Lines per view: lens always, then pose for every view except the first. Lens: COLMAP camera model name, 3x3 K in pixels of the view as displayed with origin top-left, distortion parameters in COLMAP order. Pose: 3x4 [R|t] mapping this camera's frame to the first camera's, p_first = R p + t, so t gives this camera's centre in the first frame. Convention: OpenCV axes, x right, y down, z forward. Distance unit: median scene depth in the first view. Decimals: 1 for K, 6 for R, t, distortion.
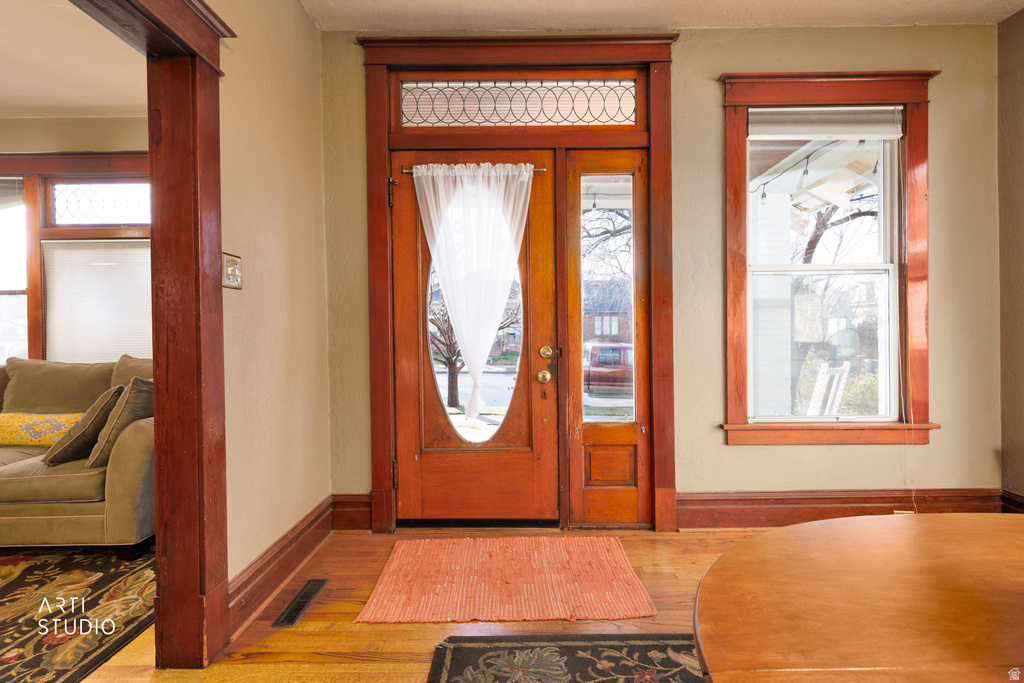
lens RADIAL K [[459.5, 0, 515.9], [0, 459.5, 338.5], [0, 0, 1]] dist [0.004979, -0.000447]
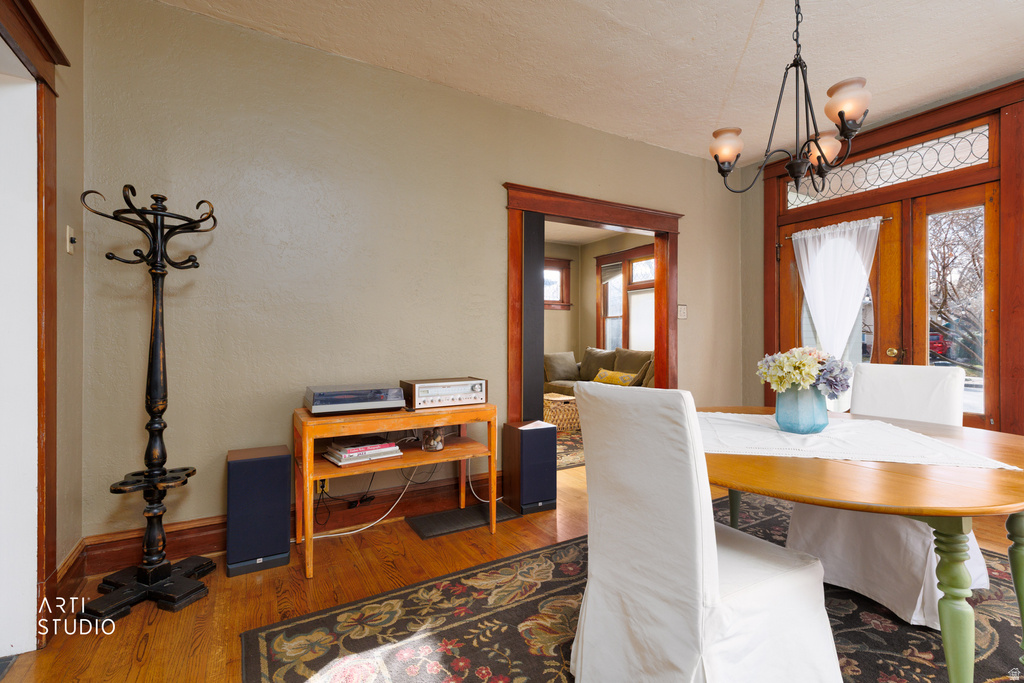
lens RADIAL K [[459.5, 0, 515.9], [0, 459.5, 338.5], [0, 0, 1]] dist [0.004979, -0.000447]
pose [[0.505144, 0.007856, -0.862999, 0.674500], [-0.012306, 0.999922, 0.001899, -0.000214], [0.862947, 0.009661, 0.505202, -0.636076]]
